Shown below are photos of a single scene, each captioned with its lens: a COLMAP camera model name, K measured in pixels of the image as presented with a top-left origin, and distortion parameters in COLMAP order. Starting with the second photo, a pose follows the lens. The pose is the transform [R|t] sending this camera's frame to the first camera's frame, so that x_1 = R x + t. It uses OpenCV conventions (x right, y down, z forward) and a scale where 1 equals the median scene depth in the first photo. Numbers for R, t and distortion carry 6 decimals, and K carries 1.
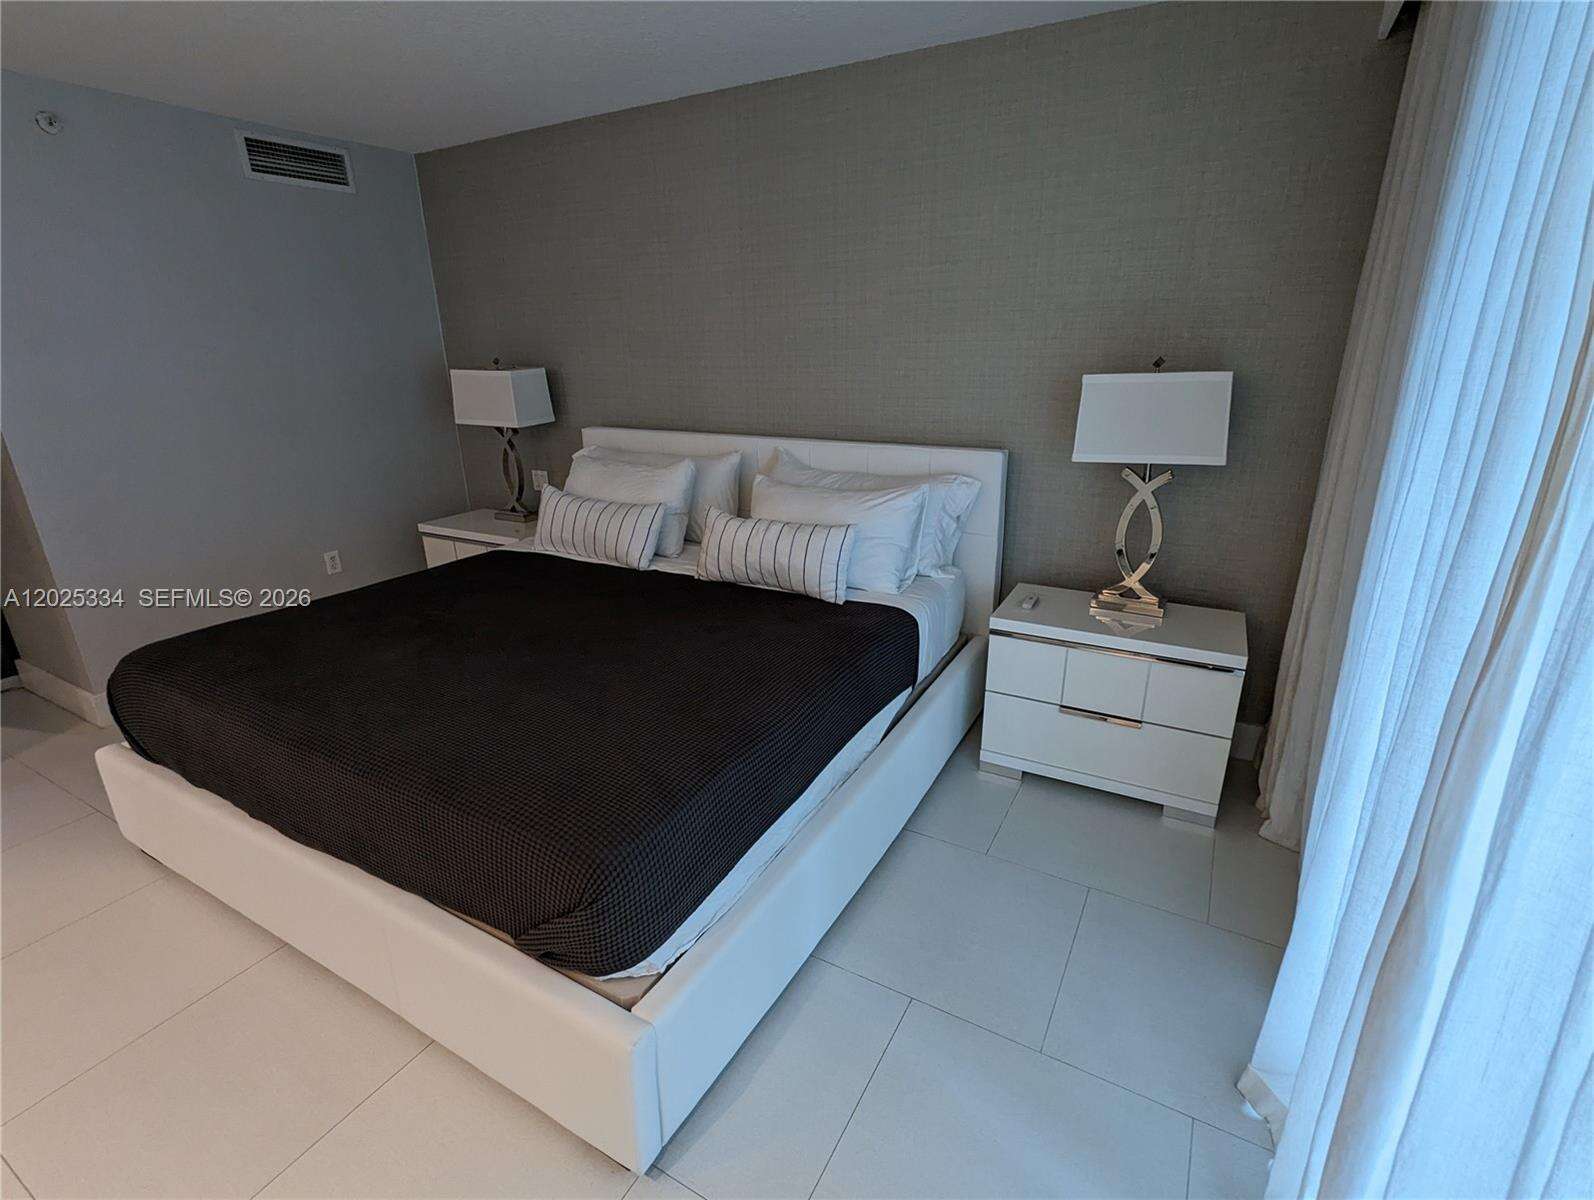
lens RADIAL K [[753.6, 0, 793.3], [0, 753.6, 597.0], [0, 0, 1]] dist [-0.002368, -0.000964]
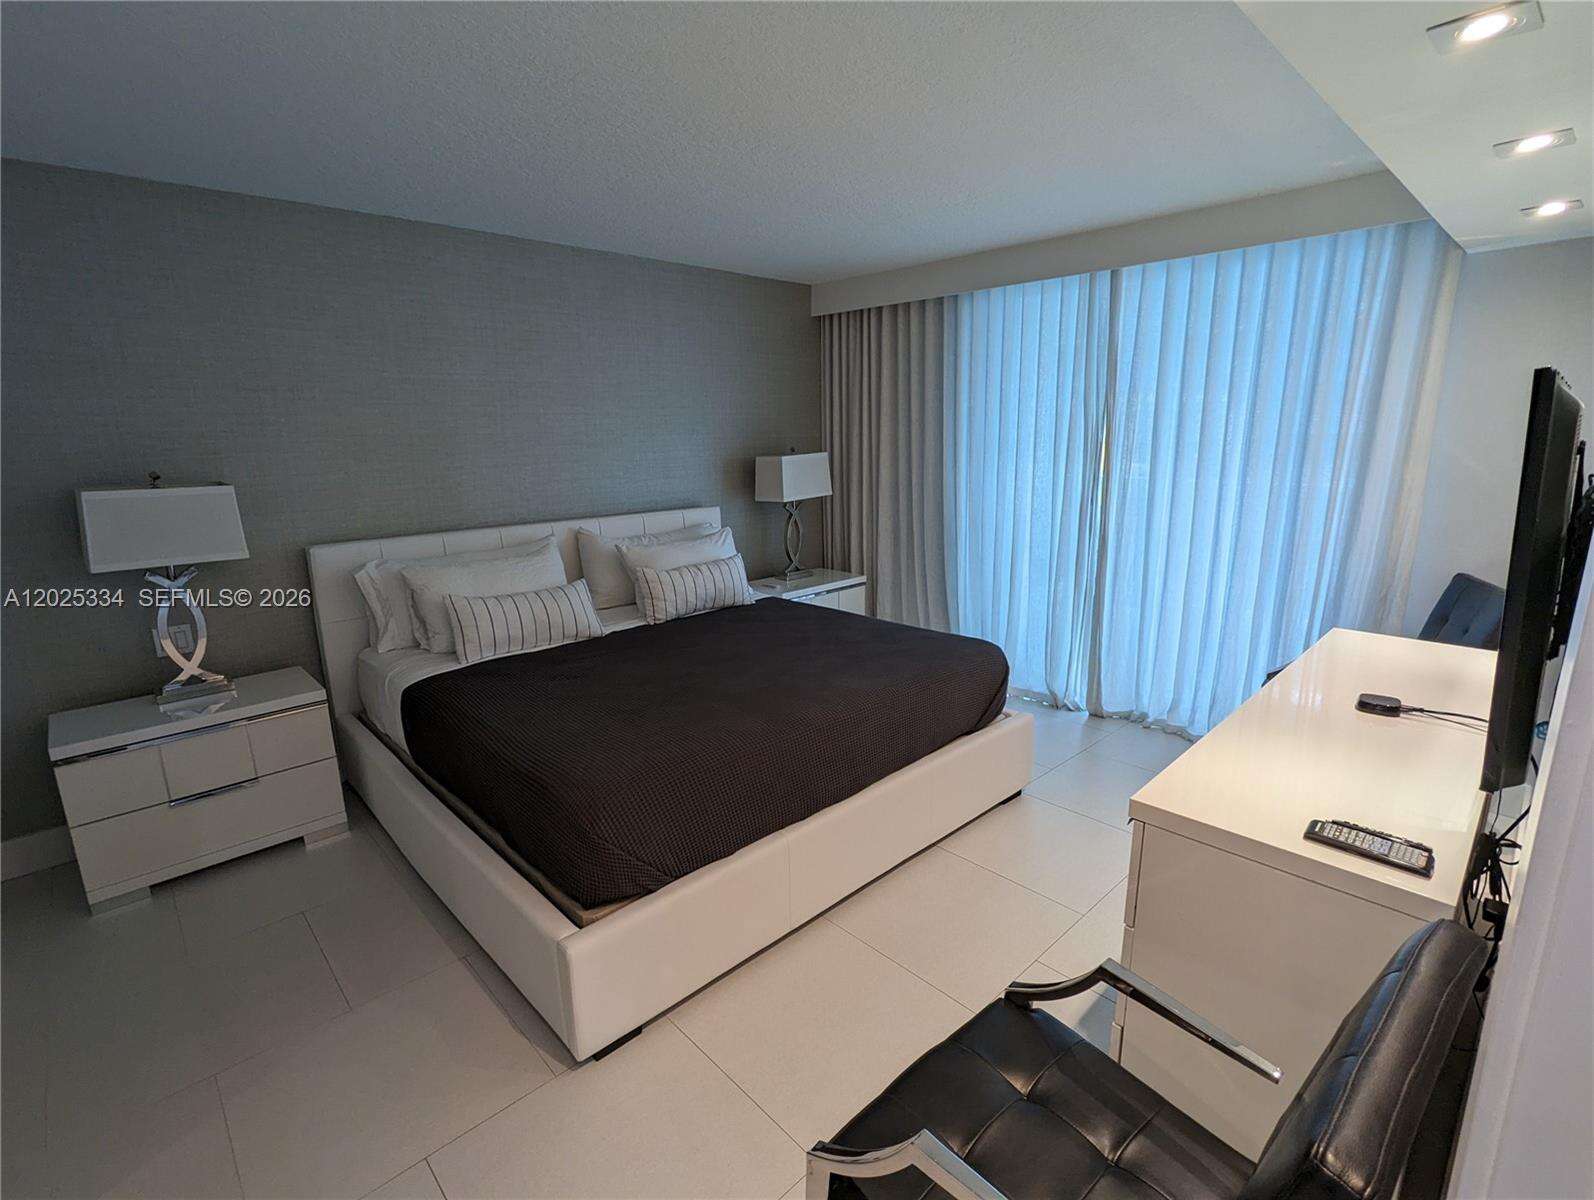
lens RADIAL K [[753.6, 0, 795.5], [0, 753.6, 604.3], [0, 0, 1]] dist [-0.002368, -0.000964]
pose [[0.293490, -0.203274, 0.934100, -1.267522], [0.321531, 0.941193, 0.103794, -0.113502], [-0.900268, 0.269880, 0.341589, 0.362055]]
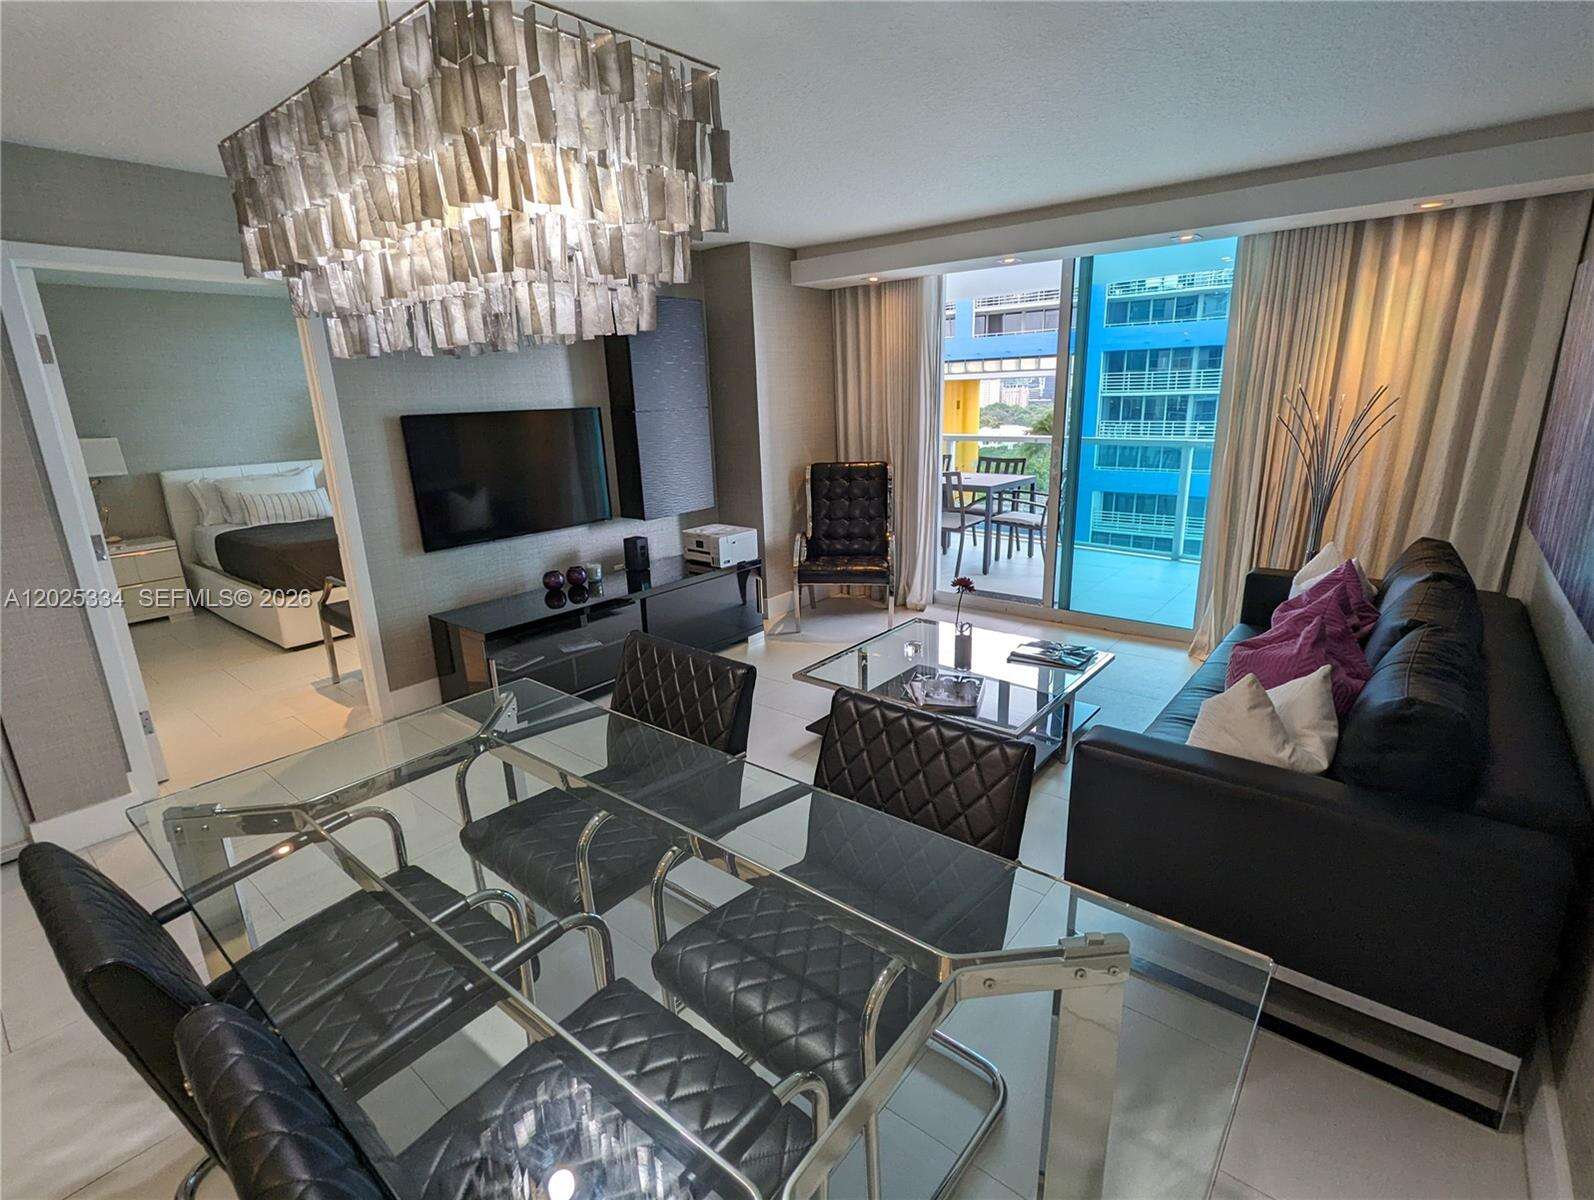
lens RADIAL K [[753.6, 0, 795.8], [0, 753.6, 605.8], [0, 0, 1]] dist [-0.002368, -0.000964]
pose [[0.179539, -0.261202, 0.948440, -2.227813], [0.346270, 0.919187, 0.187597, 0.273921], [-0.920794, 0.294736, 0.255477, -0.733388]]
